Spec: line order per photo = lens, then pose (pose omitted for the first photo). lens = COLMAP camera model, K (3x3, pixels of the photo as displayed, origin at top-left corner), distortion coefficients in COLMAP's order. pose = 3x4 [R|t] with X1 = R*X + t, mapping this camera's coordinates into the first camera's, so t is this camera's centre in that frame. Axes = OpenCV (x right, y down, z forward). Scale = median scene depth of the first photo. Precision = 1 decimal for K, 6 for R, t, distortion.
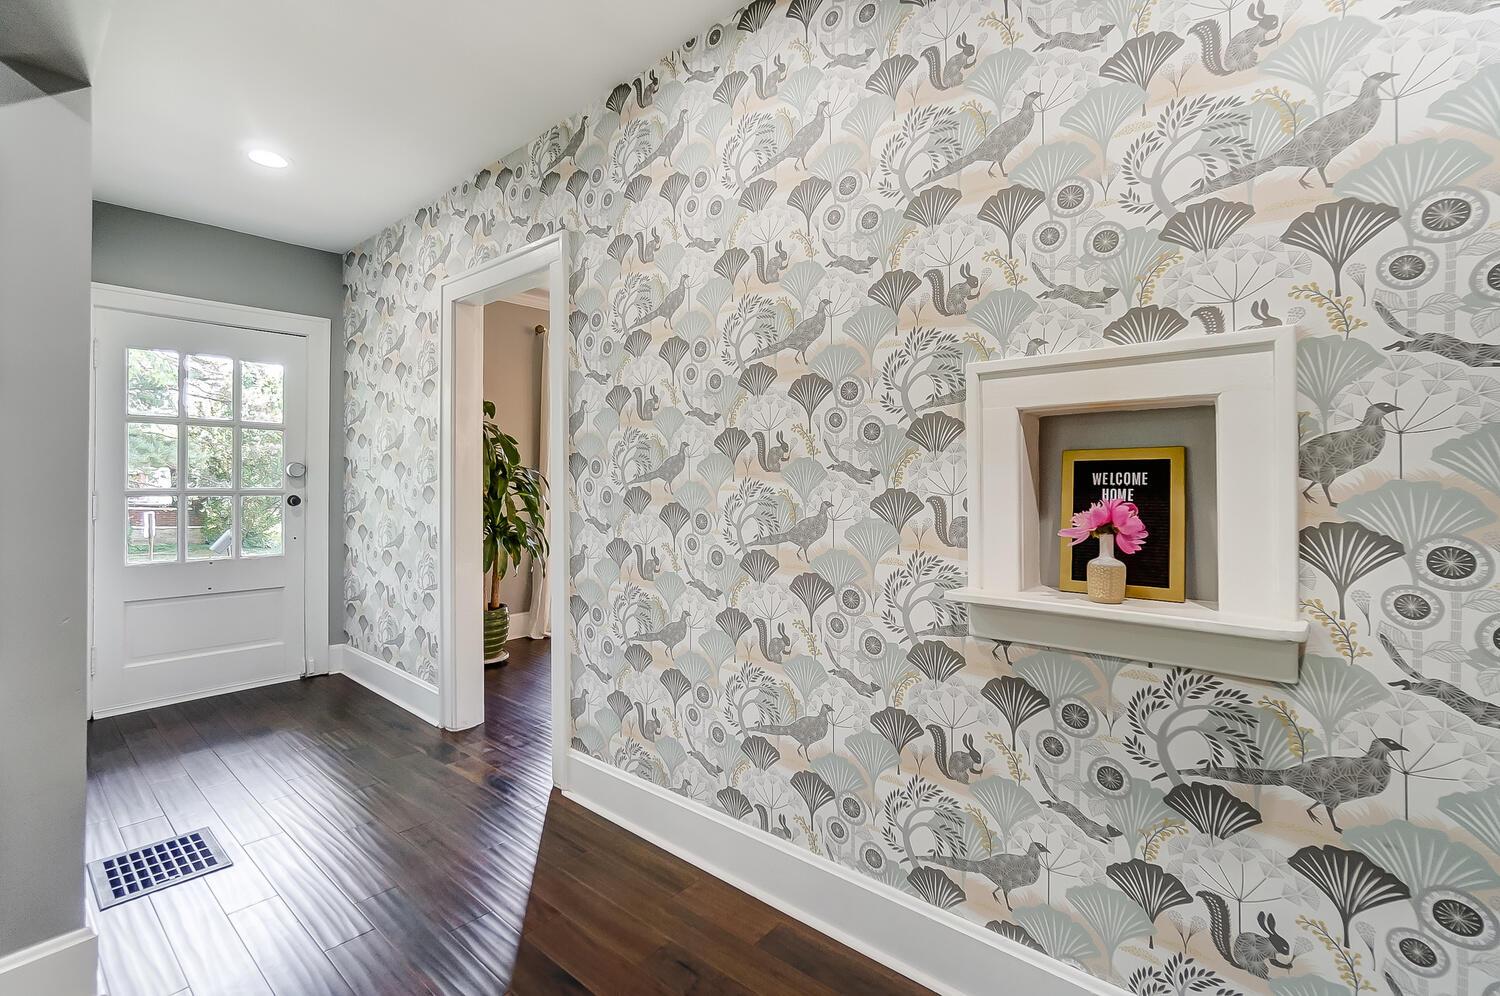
lens RADIAL K [[654.6, 0, 744.7], [0, 654.6, 478.3], [0, 0, 1]] dist [-0.011135, 0.000987]
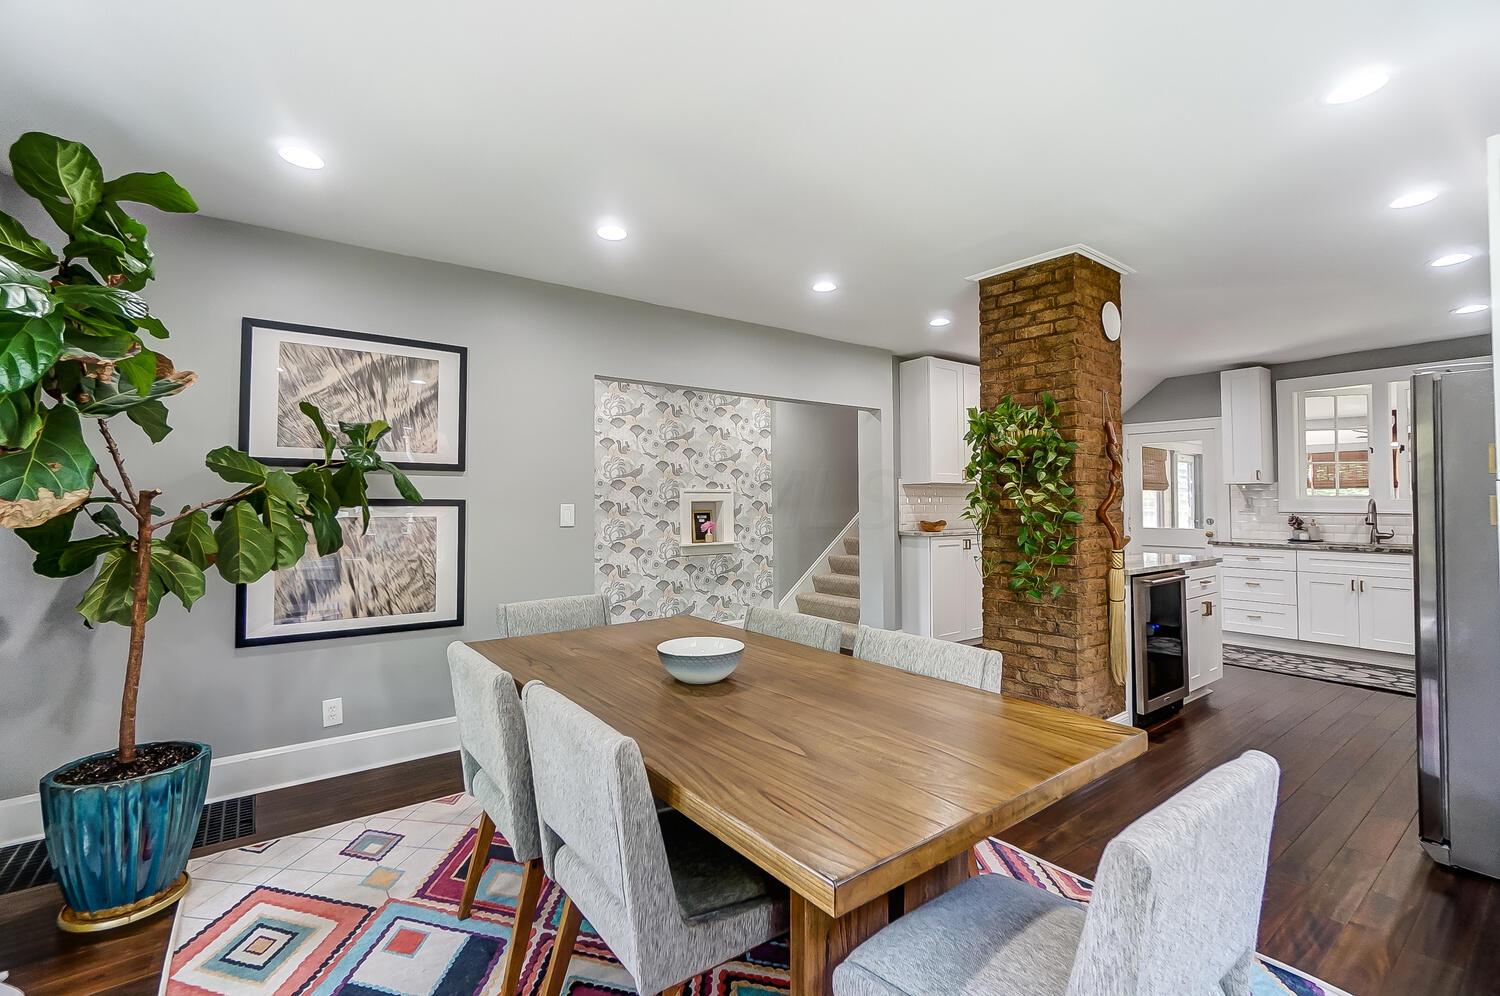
lens RADIAL K [[654.6, 0, 744.7], [0, 654.6, 478.3], [0, 0, 1]] dist [-0.011135, 0.000987]
pose [[0.234484, 0.034751, 0.971499, -2.924150], [-0.000902, 0.999368, -0.035530, -0.080531], [-0.972119, 0.007455, 0.234367, -0.279353]]
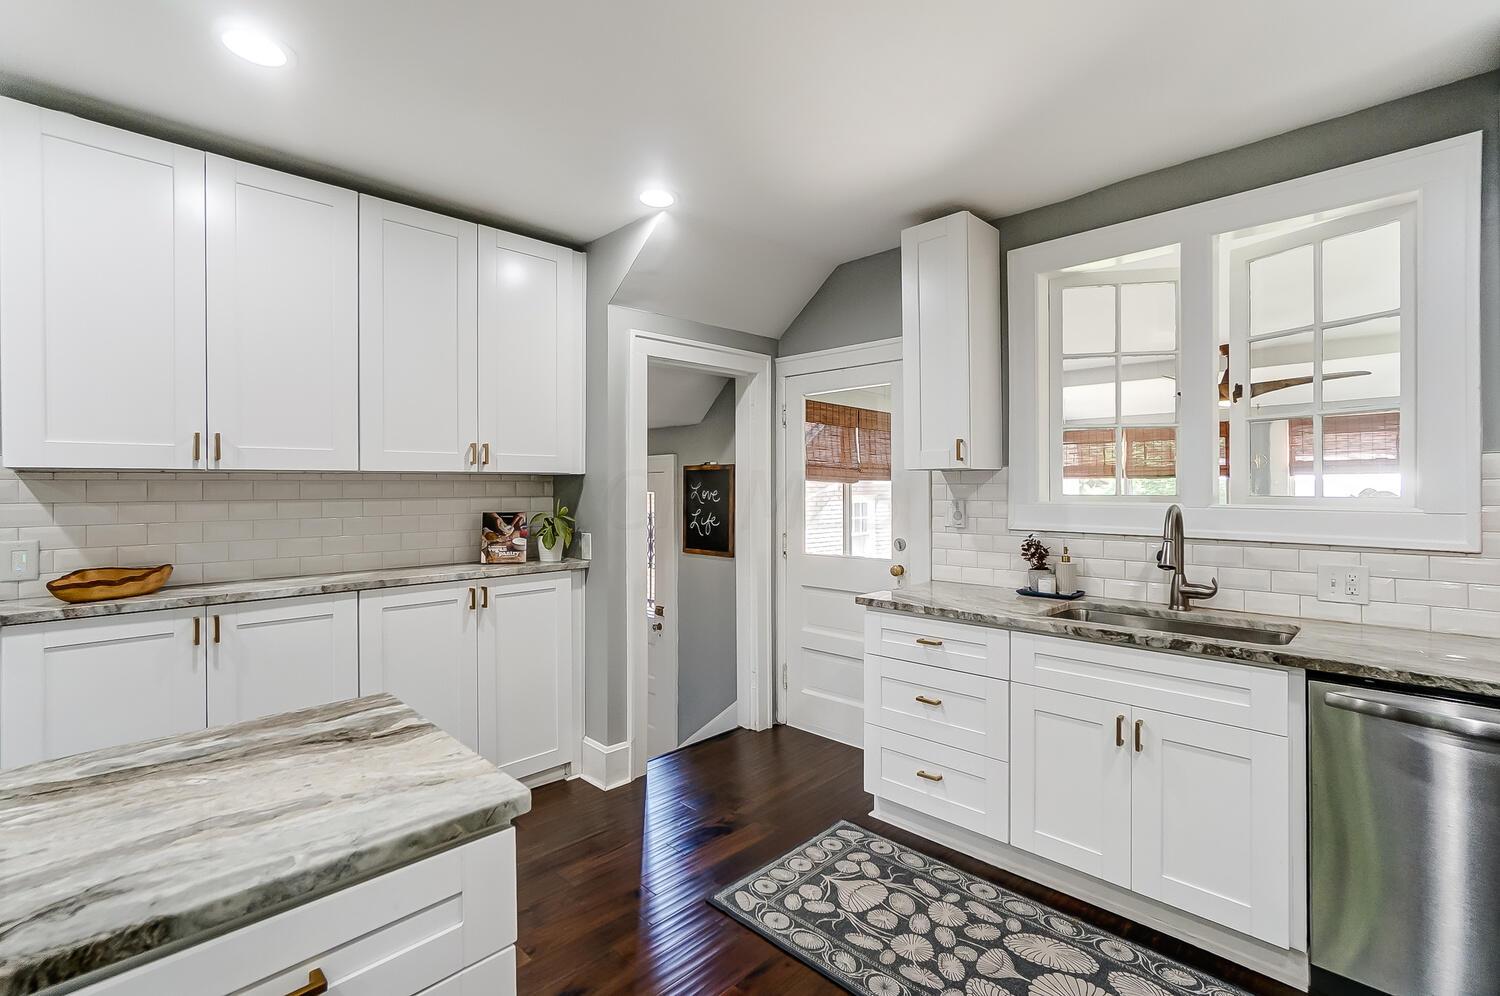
lens RADIAL K [[667.5, 0, 743.4], [0, 667.5, 491.7], [0, 0, 1]] dist [-0.013687, 0.000202]
pose [[0.086695, -0.002231, 0.996232, -0.672810], [0.003009, 0.999994, 0.001977, -0.125866], [-0.996230, 0.002826, 0.086701, -1.679399]]
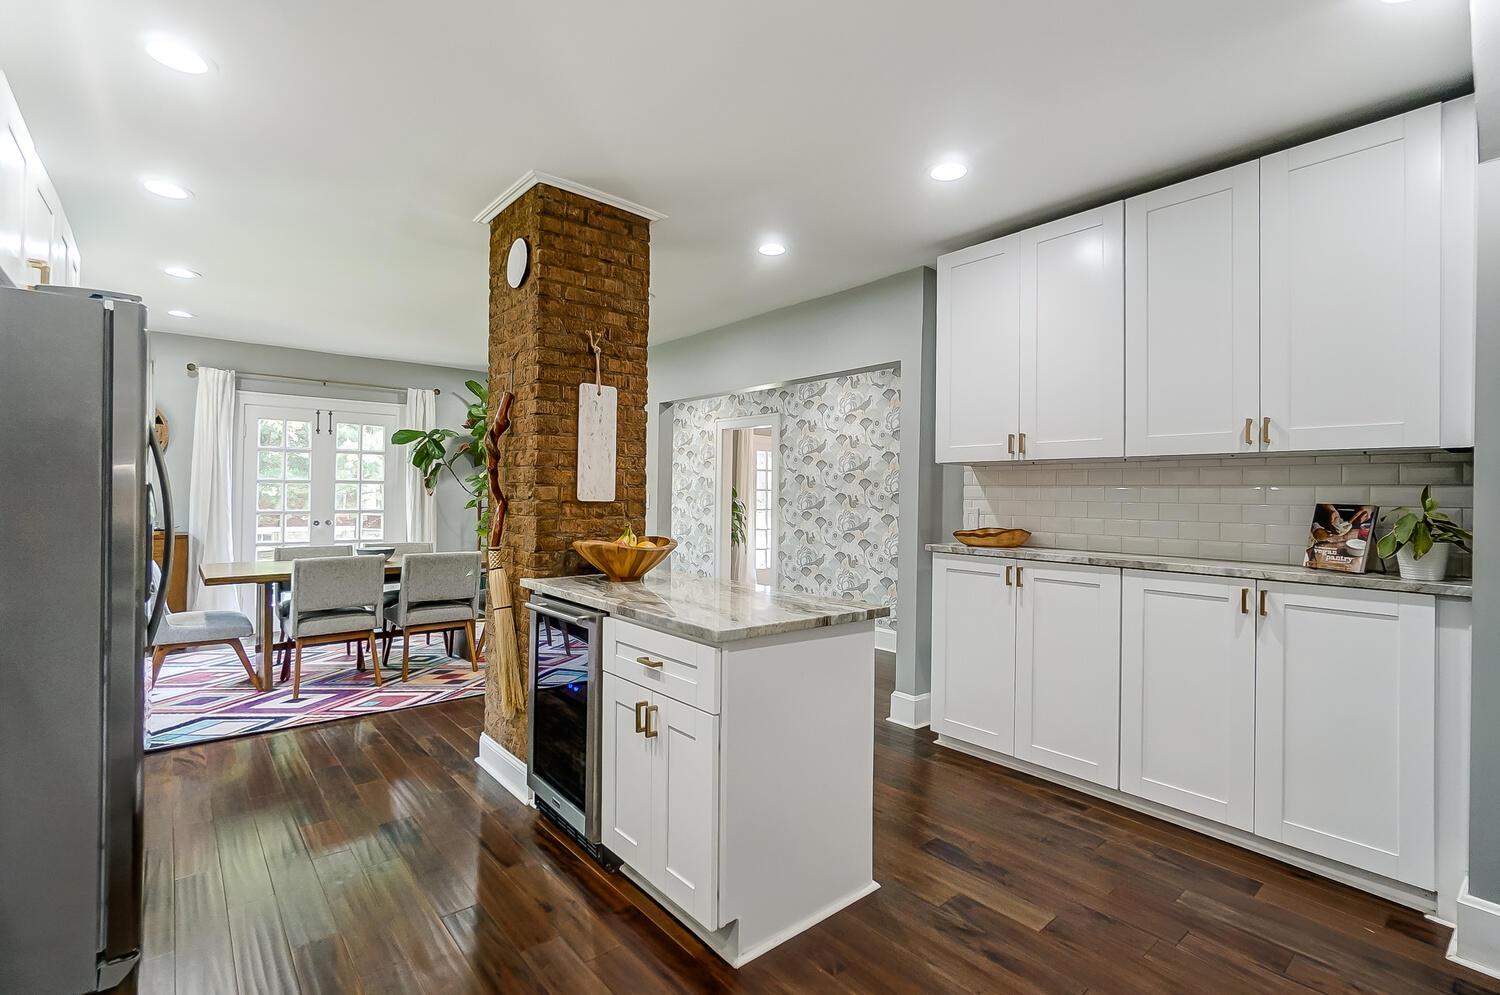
lens RADIAL K [[667.5, 0, 743.4], [0, 667.5, 491.2], [0, 0, 1]] dist [-0.013687, 0.000202]
pose [[0.985802, 0.017938, -0.166952, 0.057652], [-0.018991, 0.999809, -0.004709, -0.067716], [0.166836, 0.007813, 0.985954, -2.383422]]
